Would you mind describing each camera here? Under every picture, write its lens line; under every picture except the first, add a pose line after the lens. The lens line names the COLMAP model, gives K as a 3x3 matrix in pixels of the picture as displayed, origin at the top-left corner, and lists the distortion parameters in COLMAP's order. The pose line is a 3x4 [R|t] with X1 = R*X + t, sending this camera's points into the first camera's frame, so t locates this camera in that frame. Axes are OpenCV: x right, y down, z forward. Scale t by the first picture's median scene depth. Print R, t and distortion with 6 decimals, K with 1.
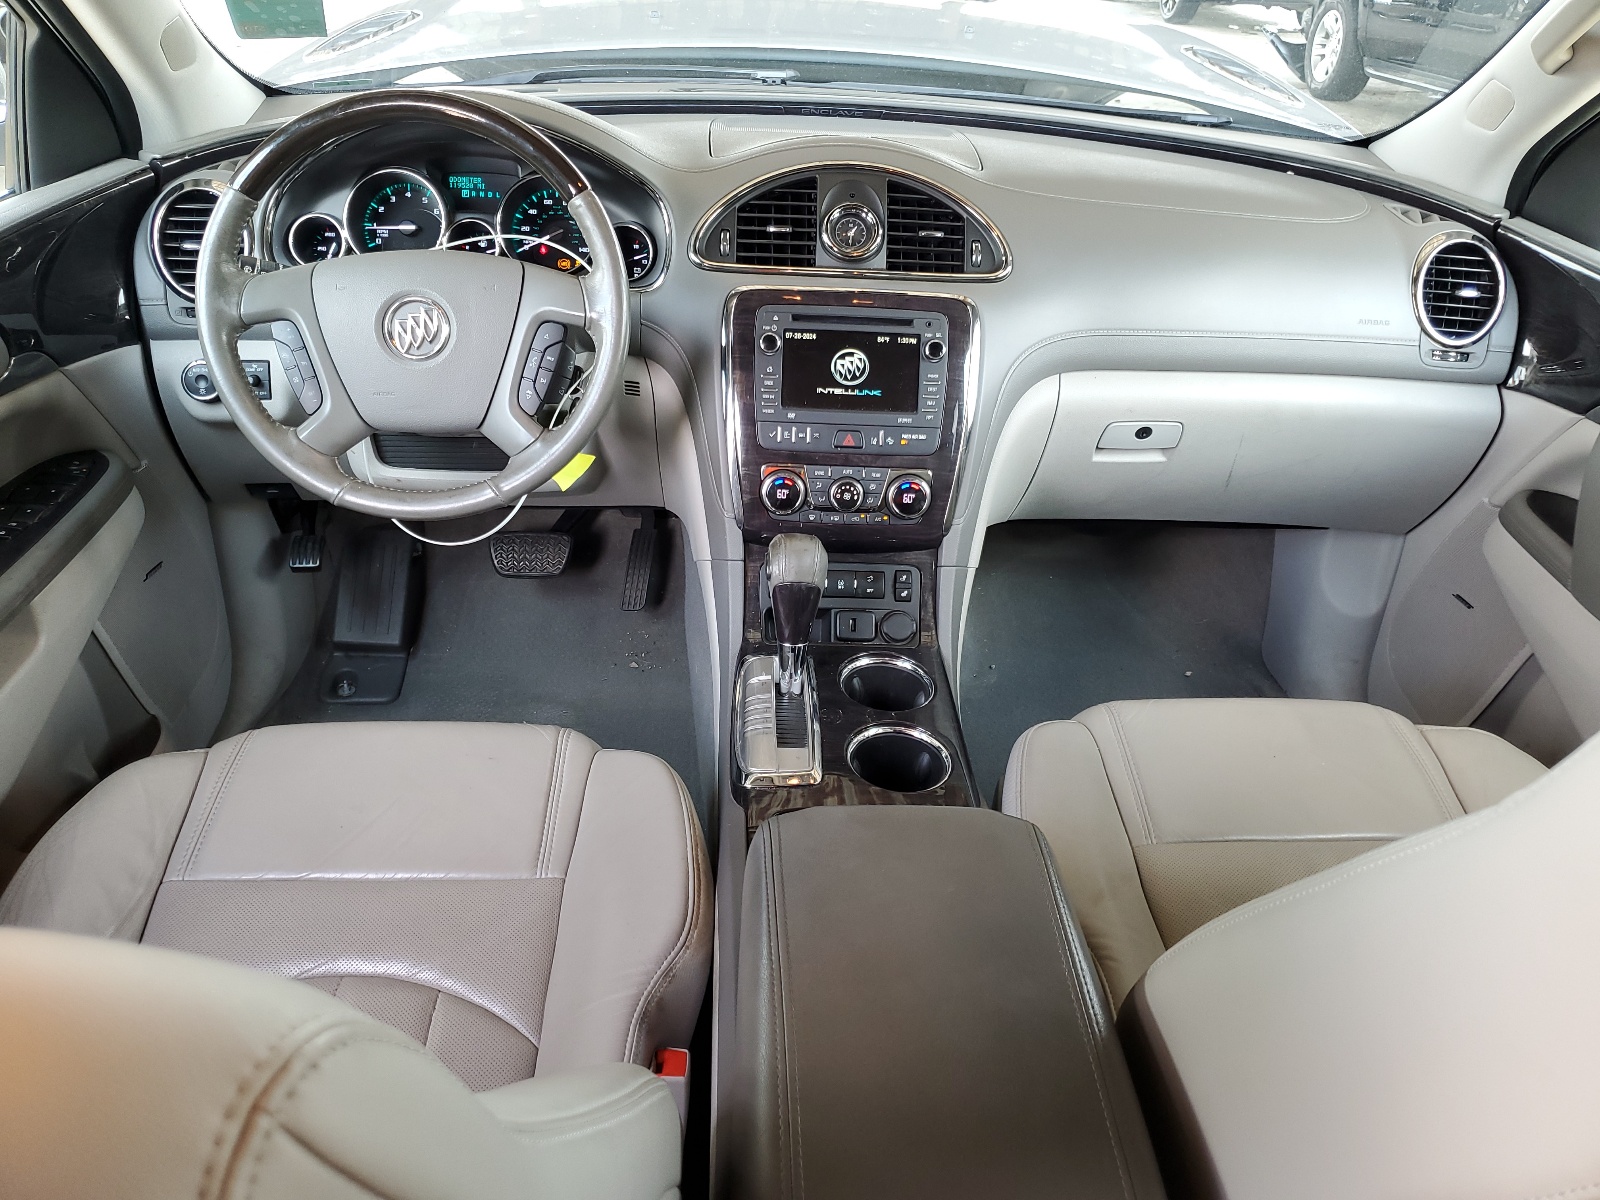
lens RADIAL K [[1214.5, 0, 799.4], [0, 1214.5, 599.1], [0, 0, 1]] dist [-0.011569, -0.002234]
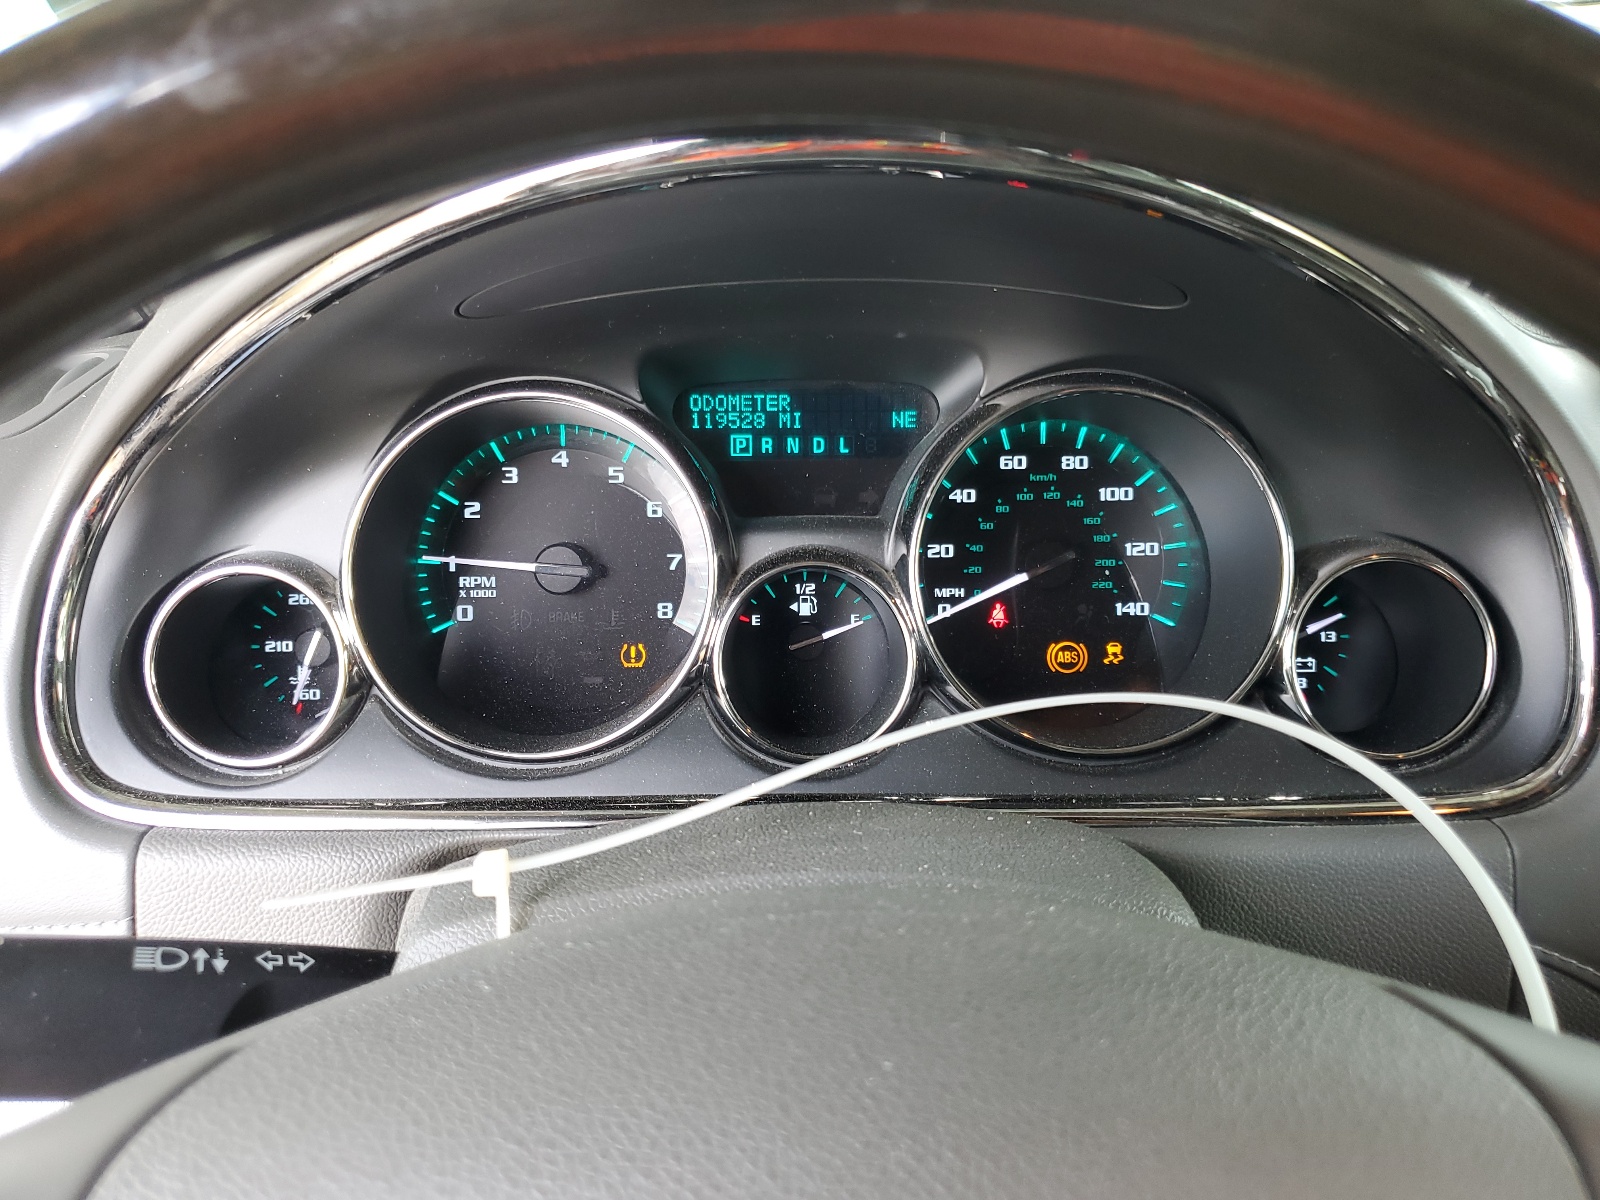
lens RADIAL K [[1214.5, 0, 799.9], [0, 1214.5, 600.8], [0, 0, 1]] dist [-0.011569, -0.002234]
pose [[0.998567, -0.038472, -0.037214, -0.252258], [0.034036, 0.992984, -0.113248, -0.261735], [0.041309, 0.111819, 0.992870, 0.702681]]
